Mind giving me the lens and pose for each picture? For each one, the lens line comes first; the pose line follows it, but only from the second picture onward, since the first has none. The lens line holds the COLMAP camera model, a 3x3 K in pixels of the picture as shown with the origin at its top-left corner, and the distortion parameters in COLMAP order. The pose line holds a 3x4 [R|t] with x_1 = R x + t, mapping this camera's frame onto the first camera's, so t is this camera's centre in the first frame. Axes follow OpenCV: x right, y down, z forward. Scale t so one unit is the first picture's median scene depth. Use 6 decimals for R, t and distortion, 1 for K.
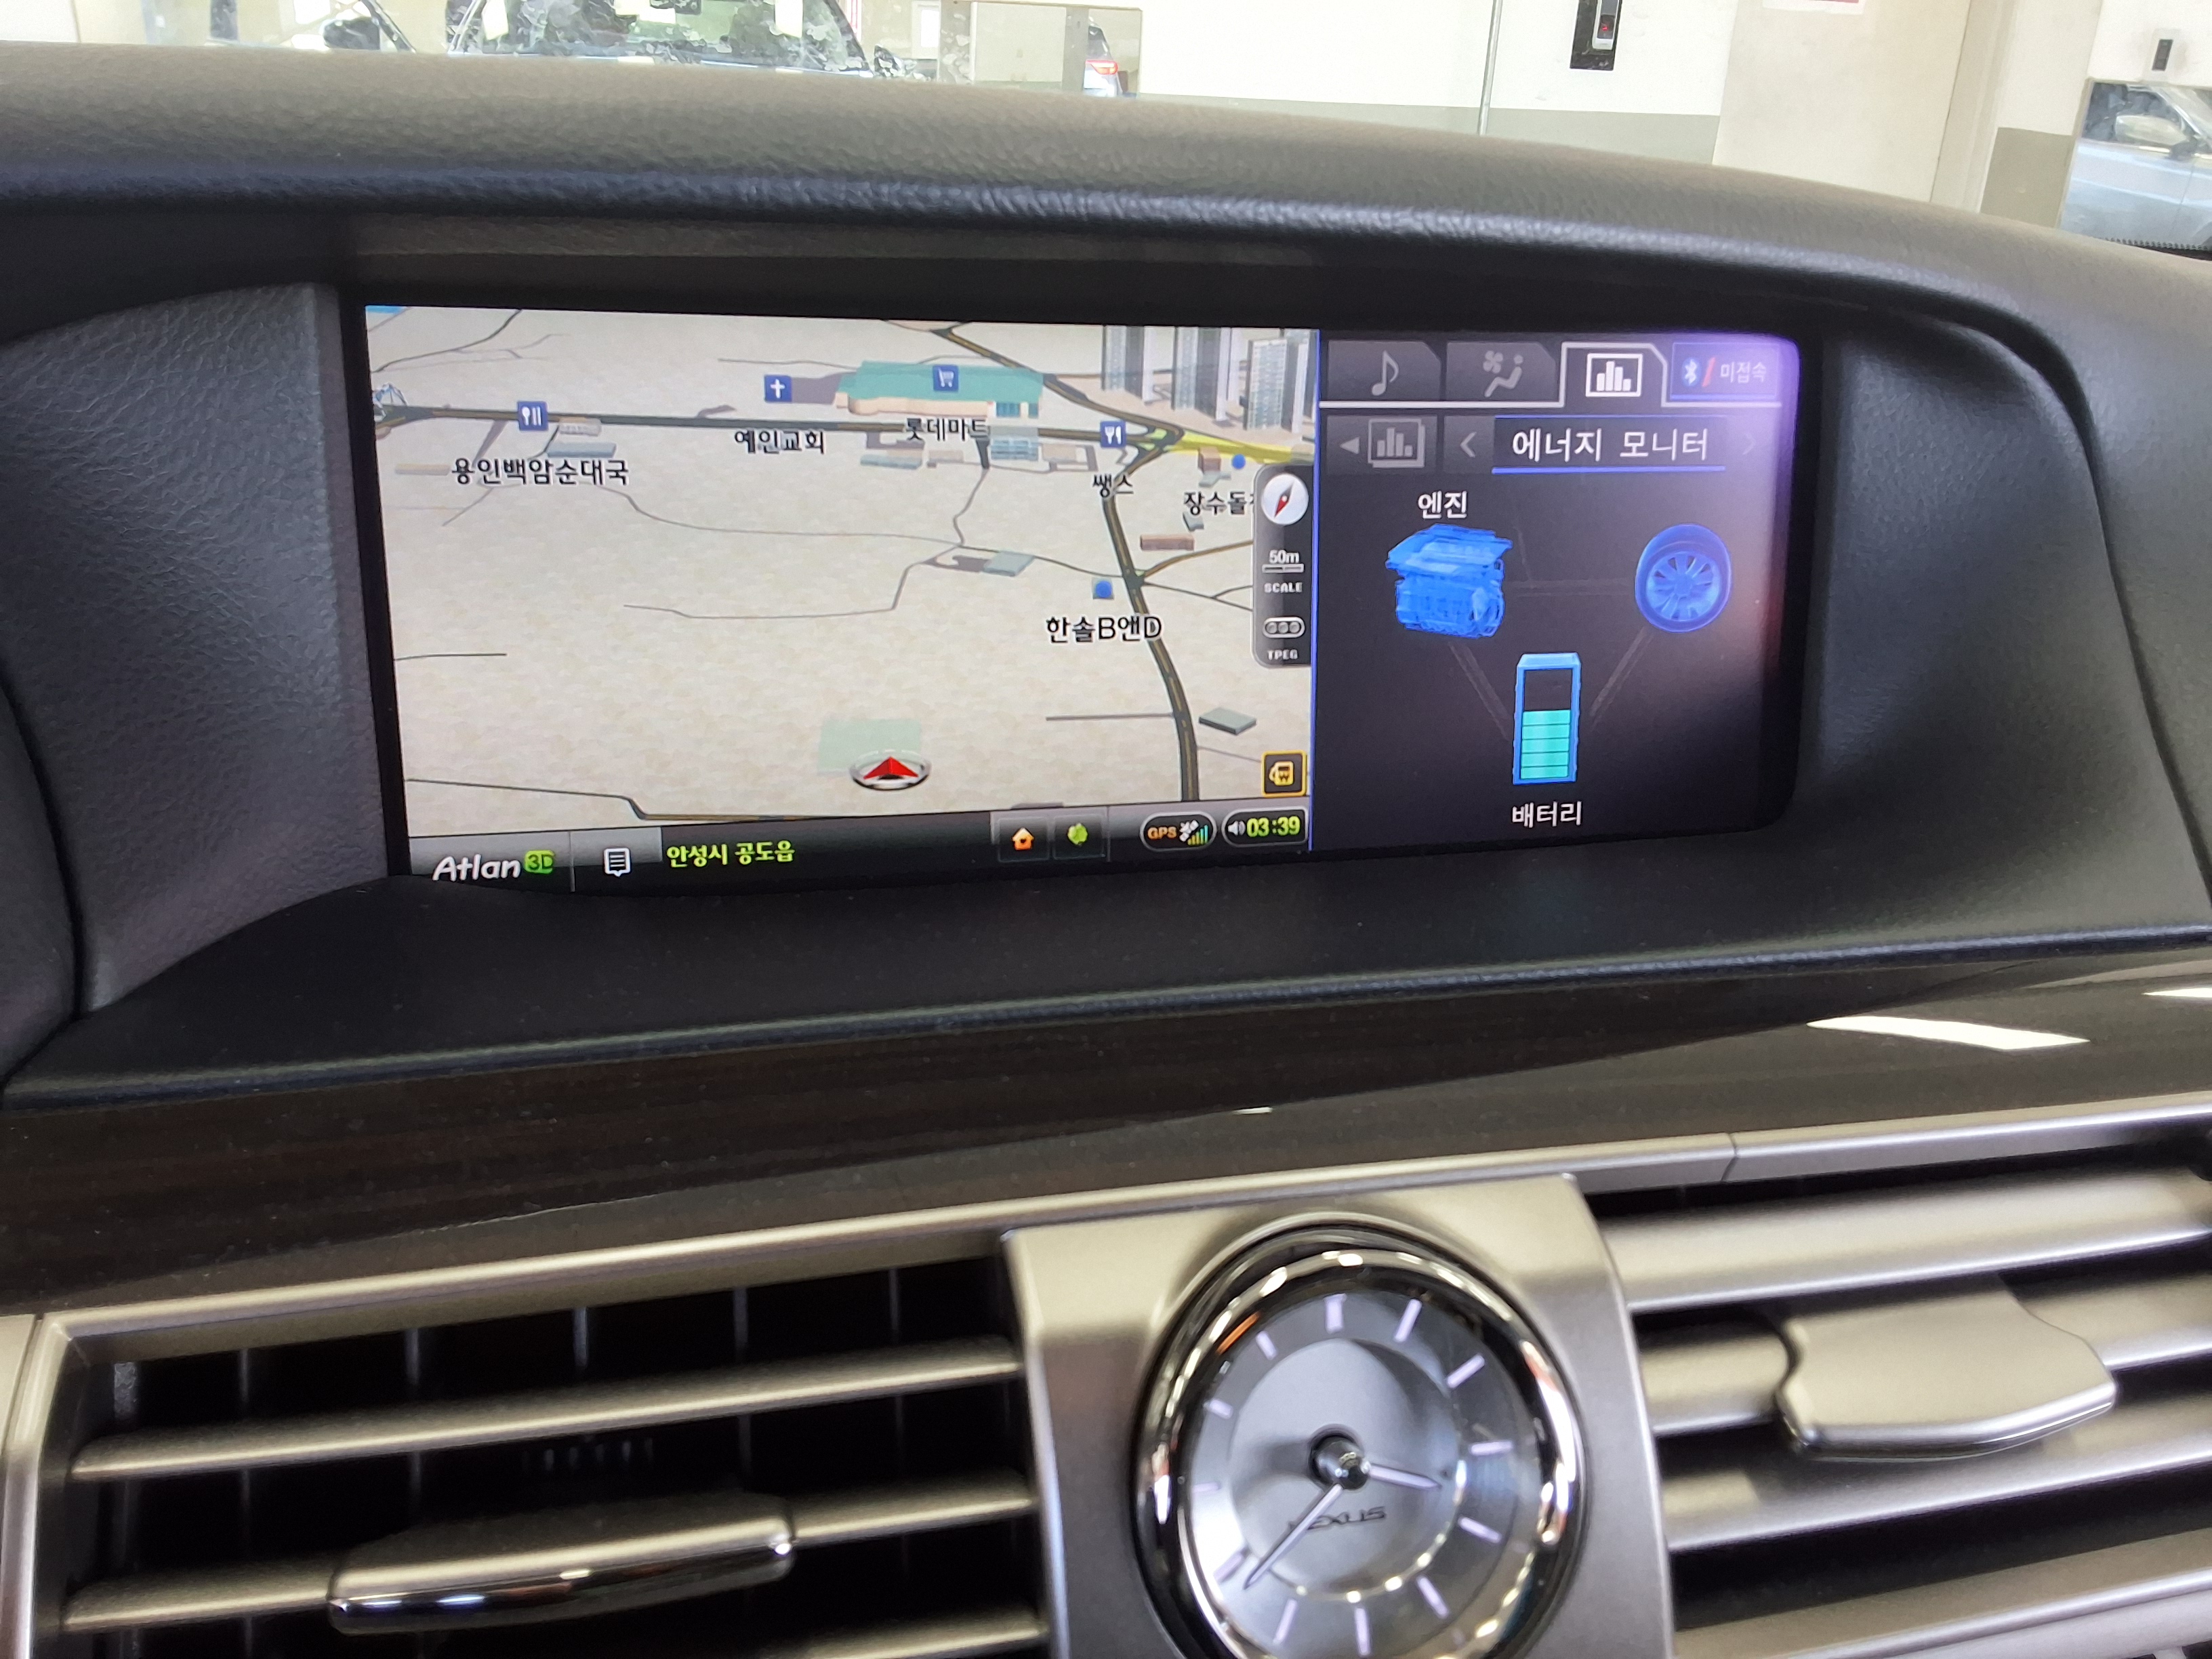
lens RADIAL K [[1776.8, 0, 1098.7], [0, 1776.8, 828.9], [0, 0, 1]] dist [0.126767, -0.160837]
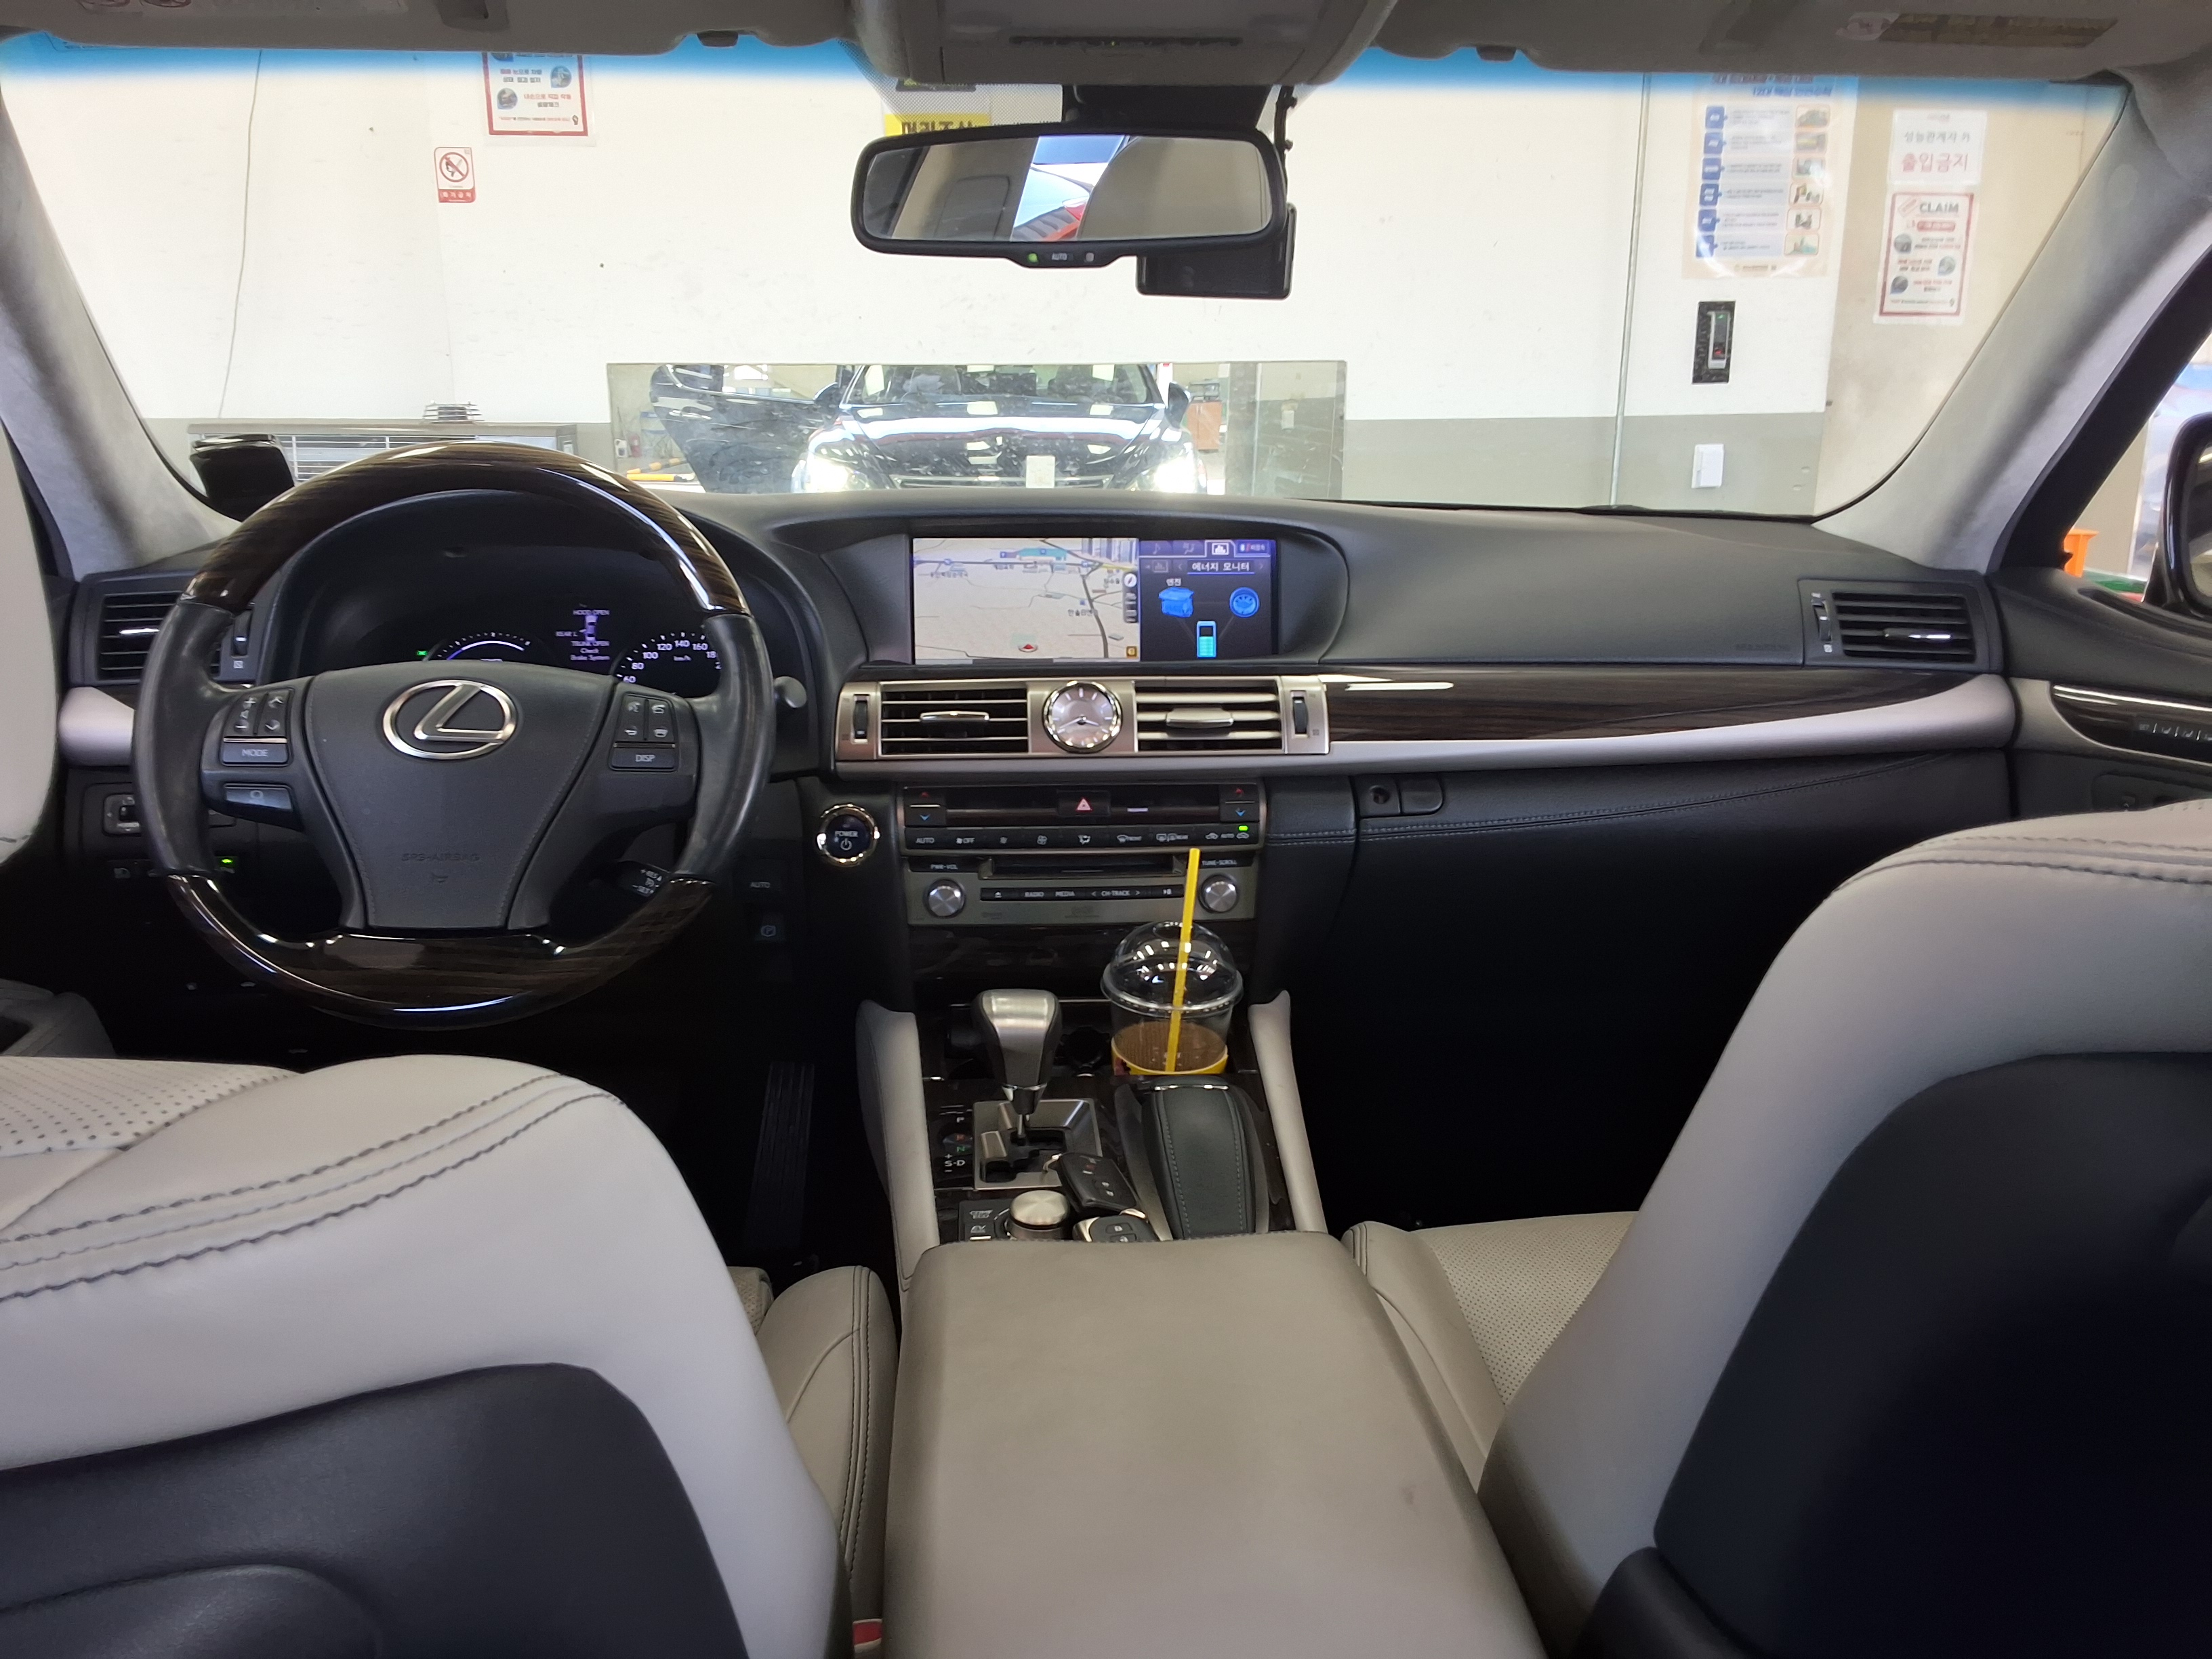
lens RADIAL K [[1793.4, 0, 1106.0], [0, 1793.4, 829.5], [0, 0, 1]] dist [0.145155, -0.210716]
pose [[0.985029, -0.003198, -0.172357, 0.737528], [-0.023069, 0.988390, -0.150176, 0.958814], [0.170836, 0.151904, 0.973519, -2.792512]]
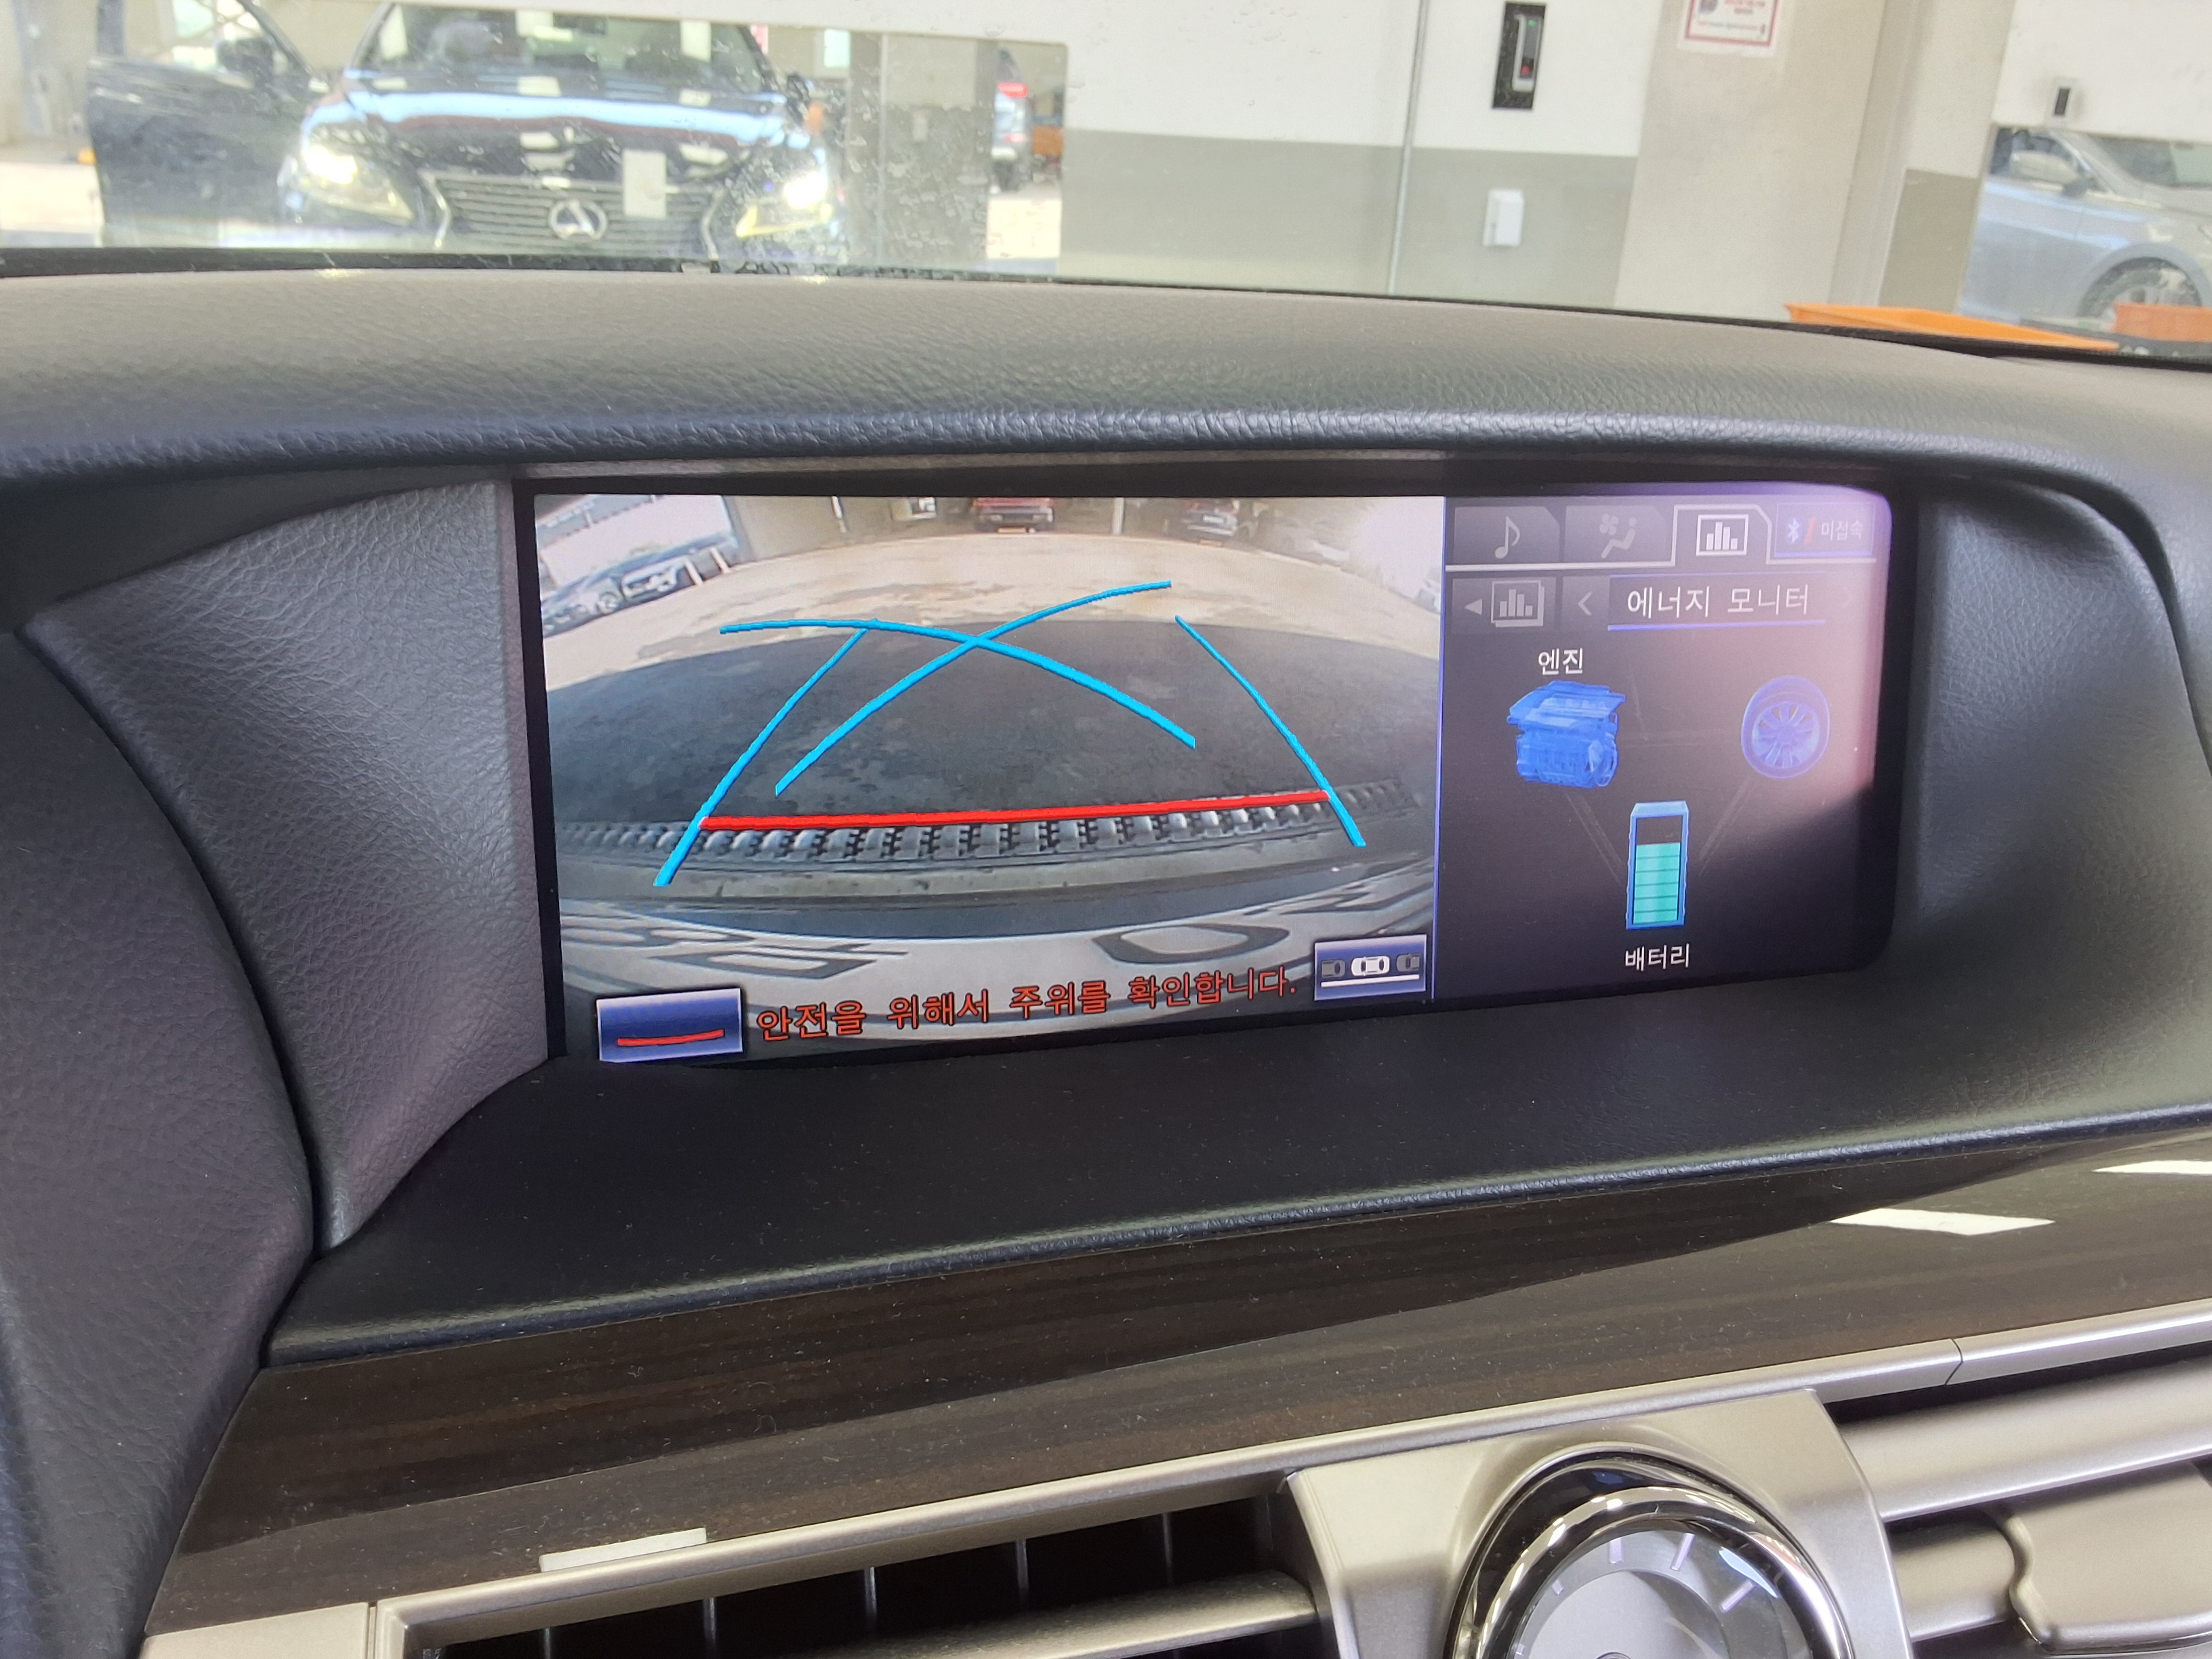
lens RADIAL K [[1793.4, 0, 1106.0], [0, 1793.4, 829.5], [0, 0, 1]] dist [0.145155, -0.210716]
pose [[0.998525, -0.009221, 0.053505, -0.128242], [0.009854, 0.999885, -0.011562, -0.078533], [-0.053393, 0.012072, 0.998501, -0.018269]]
